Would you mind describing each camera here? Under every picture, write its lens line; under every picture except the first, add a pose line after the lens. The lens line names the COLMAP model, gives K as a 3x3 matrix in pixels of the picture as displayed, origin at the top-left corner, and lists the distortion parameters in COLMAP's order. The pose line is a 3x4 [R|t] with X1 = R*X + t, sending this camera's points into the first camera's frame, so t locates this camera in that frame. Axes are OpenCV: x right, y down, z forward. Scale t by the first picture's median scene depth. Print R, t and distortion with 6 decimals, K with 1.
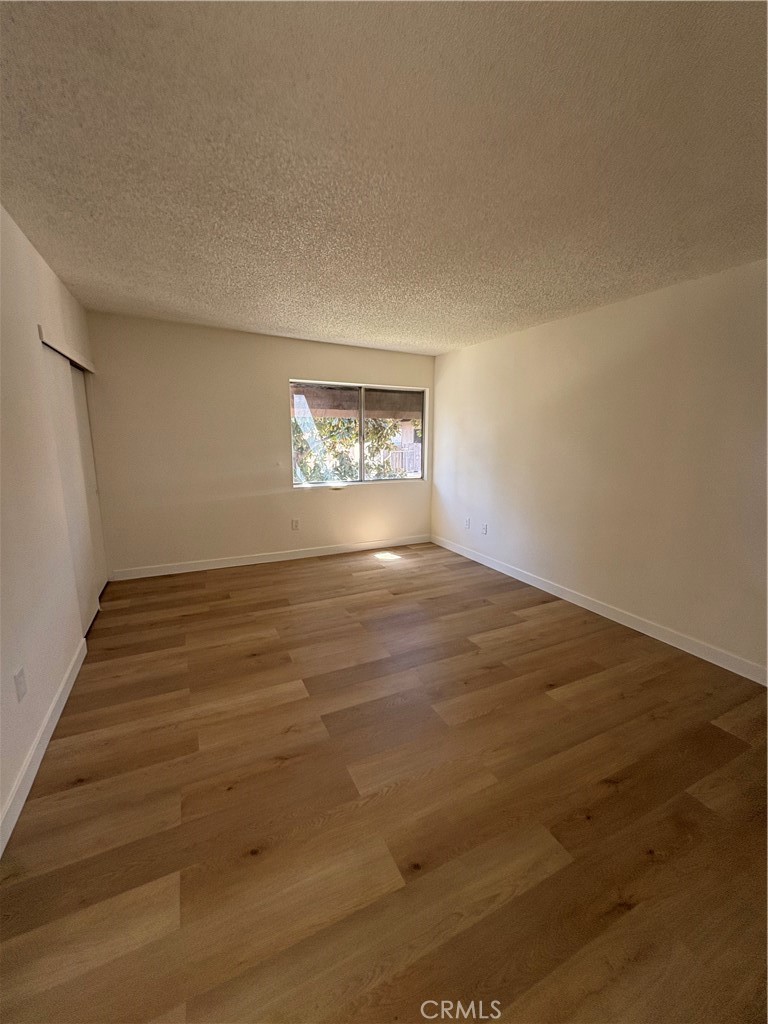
lens RADIAL K [[409.2, 0, 380.5], [0, 409.2, 511.2], [0, 0, 1]] dist [-0.002890, 0.000605]
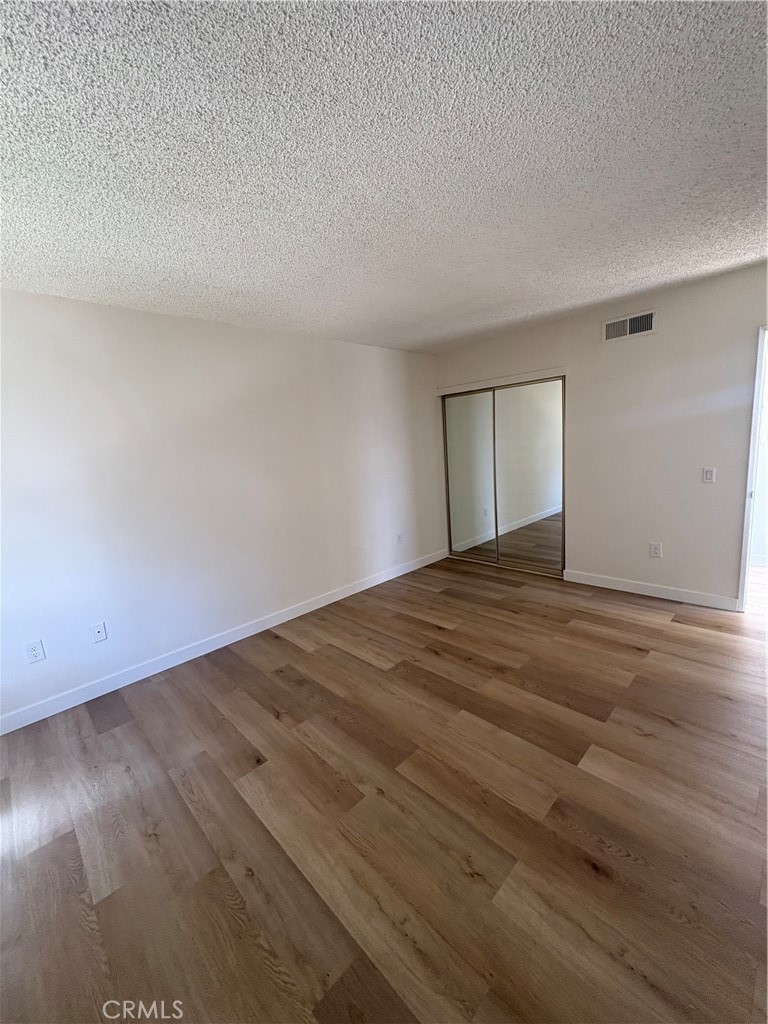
lens RADIAL K [[409.2, 0, 382.7], [0, 409.2, 513.5], [0, 0, 1]] dist [-0.002890, 0.000605]
pose [[-0.319740, -0.146093, 0.936175, -0.570177], [0.244611, 0.941821, 0.230519, -0.223022], [-0.915386, 0.302705, -0.265402, 1.115695]]
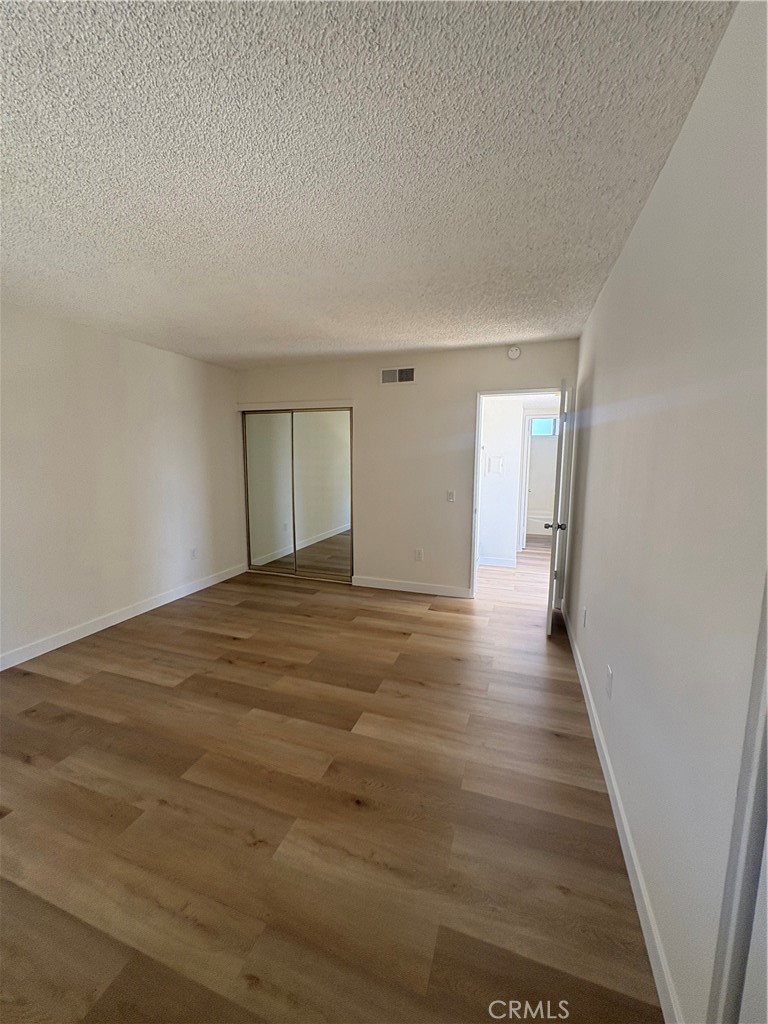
lens RADIAL K [[409.2, 0, 384.5], [0, 409.2, 511.8], [0, 0, 1]] dist [-0.002890, 0.000605]
pose [[-0.709914, -0.106012, 0.696264, -0.653592], [0.121051, 0.955528, 0.268911, -0.218496], [-0.693807, 0.275187, -0.665510, 1.137063]]
